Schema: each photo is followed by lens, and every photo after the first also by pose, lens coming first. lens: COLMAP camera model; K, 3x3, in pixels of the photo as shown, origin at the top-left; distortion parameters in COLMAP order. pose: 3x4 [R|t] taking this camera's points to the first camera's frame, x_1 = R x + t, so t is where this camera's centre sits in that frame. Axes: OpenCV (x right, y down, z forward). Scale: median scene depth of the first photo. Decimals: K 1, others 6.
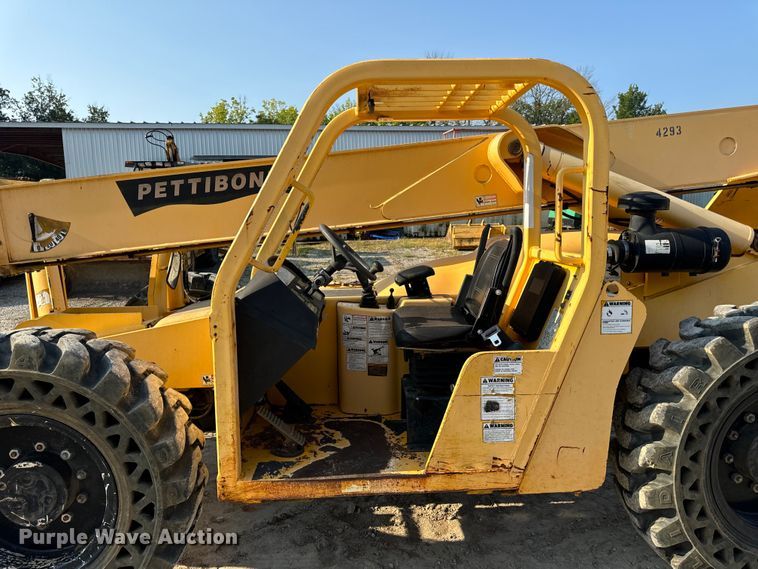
lens RADIAL K [[651.9, 0, 379.0], [0, 651.9, 284.5], [0, 0, 1]] dist [-0.087343, -0.004990]
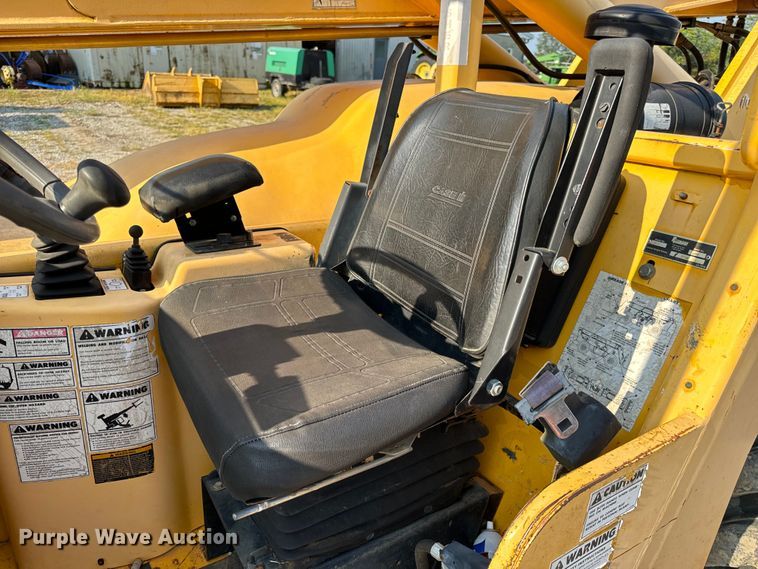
lens RADIAL K [[534.9, 0, 379.0], [0, 534.9, 284.5], [0, 0, 1]] dist [-0.003788, -0.002397]
pose [[0.855739, -0.134771, 0.499546, -0.012960], [-0.000879, 0.965101, 0.261877, -0.032655], [-0.517406, -0.224538, 0.825756, 0.591992]]
